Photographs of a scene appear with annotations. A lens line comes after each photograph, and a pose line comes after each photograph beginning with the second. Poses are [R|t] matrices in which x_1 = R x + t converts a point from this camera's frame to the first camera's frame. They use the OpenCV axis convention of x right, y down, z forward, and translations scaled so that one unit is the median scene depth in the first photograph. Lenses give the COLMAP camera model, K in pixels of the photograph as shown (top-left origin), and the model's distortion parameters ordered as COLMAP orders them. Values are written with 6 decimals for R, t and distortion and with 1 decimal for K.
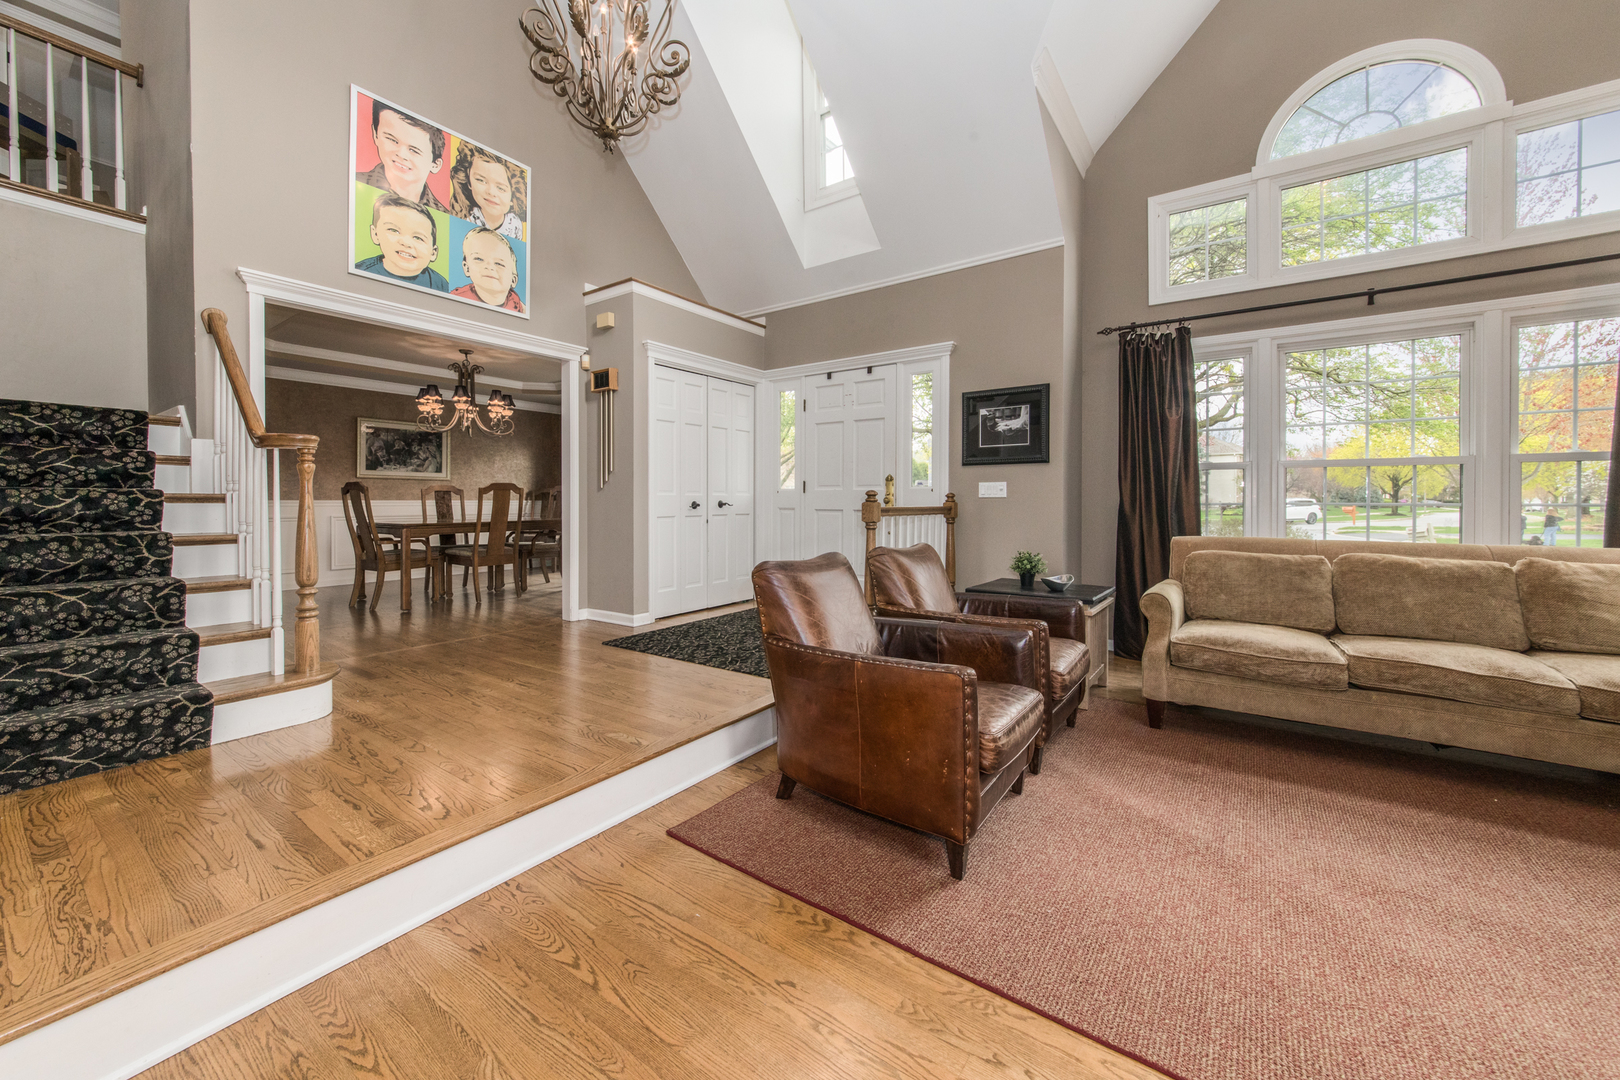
lens RADIAL K [[600.7, 0, 808.7], [0, 600.7, 504.0], [0, 0, 1]] dist [-0.000675, -0.000072]
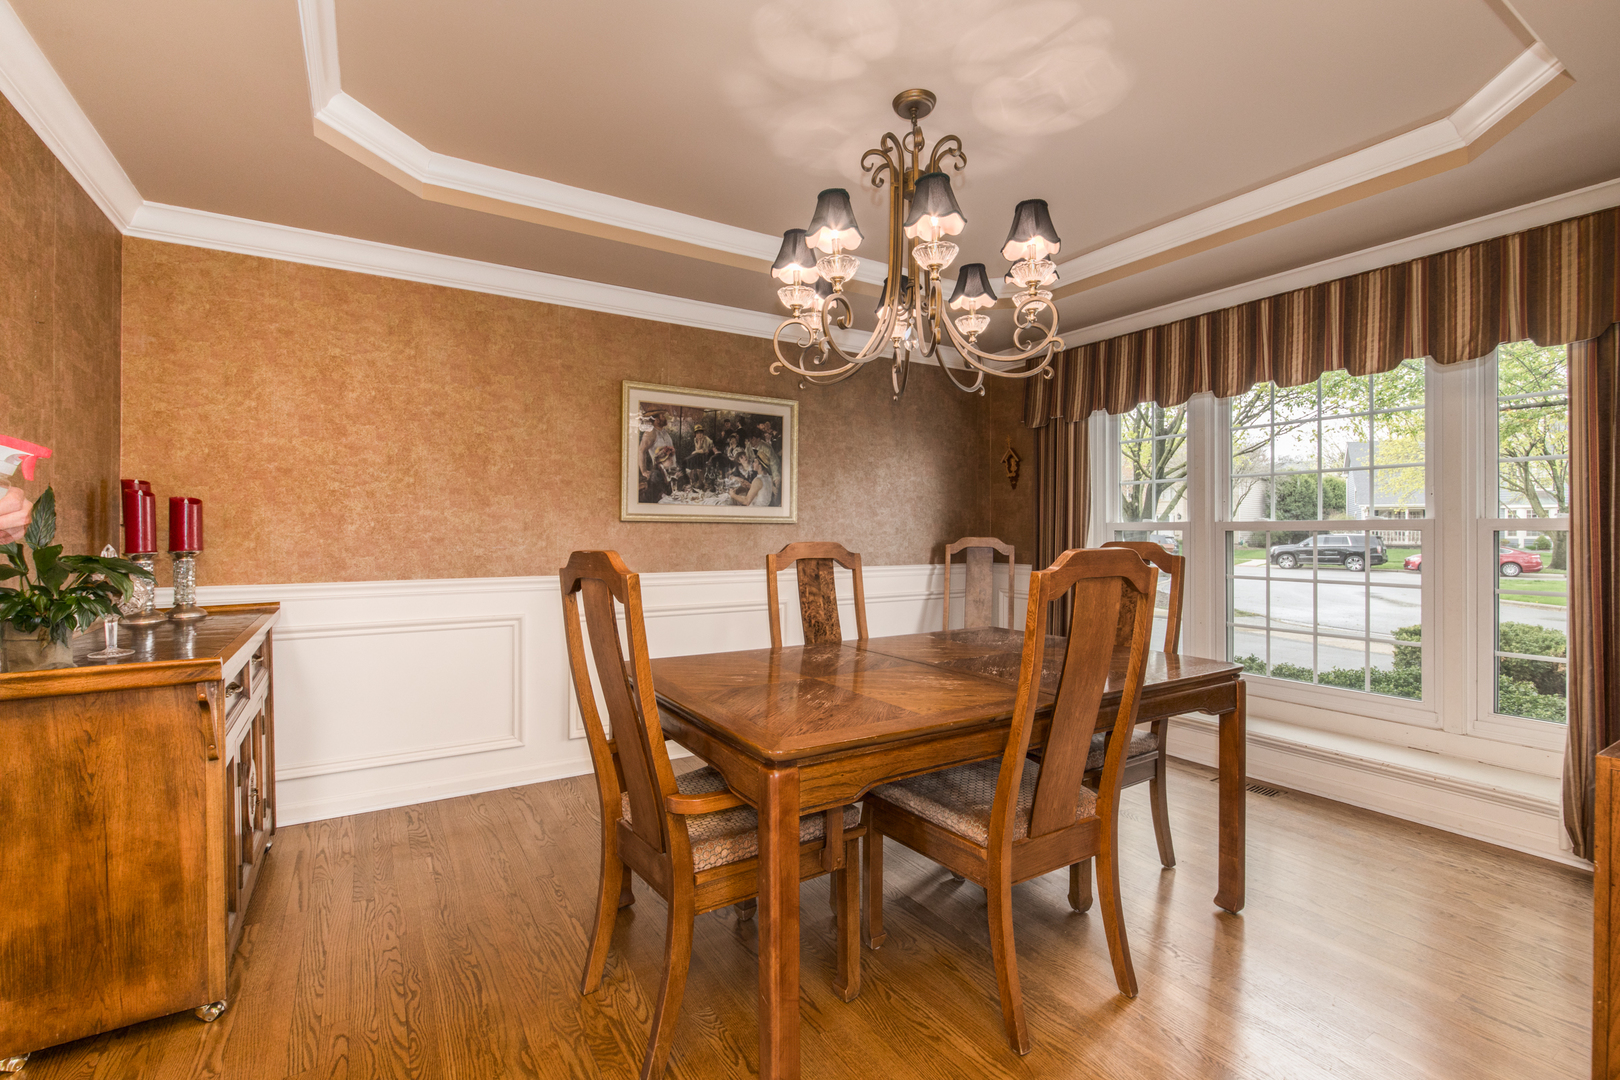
lens RADIAL K [[789.5, 0, 810.0], [0, 789.5, 540.0], [0, 0, 1]] dist [-0.000006, 0.000050]
pose [[0.910354, -0.001680, -0.413826, -0.615985], [-0.002143, 0.999959, -0.008775, -0.039513], [0.413824, 0.008875, 0.910314, 0.842257]]
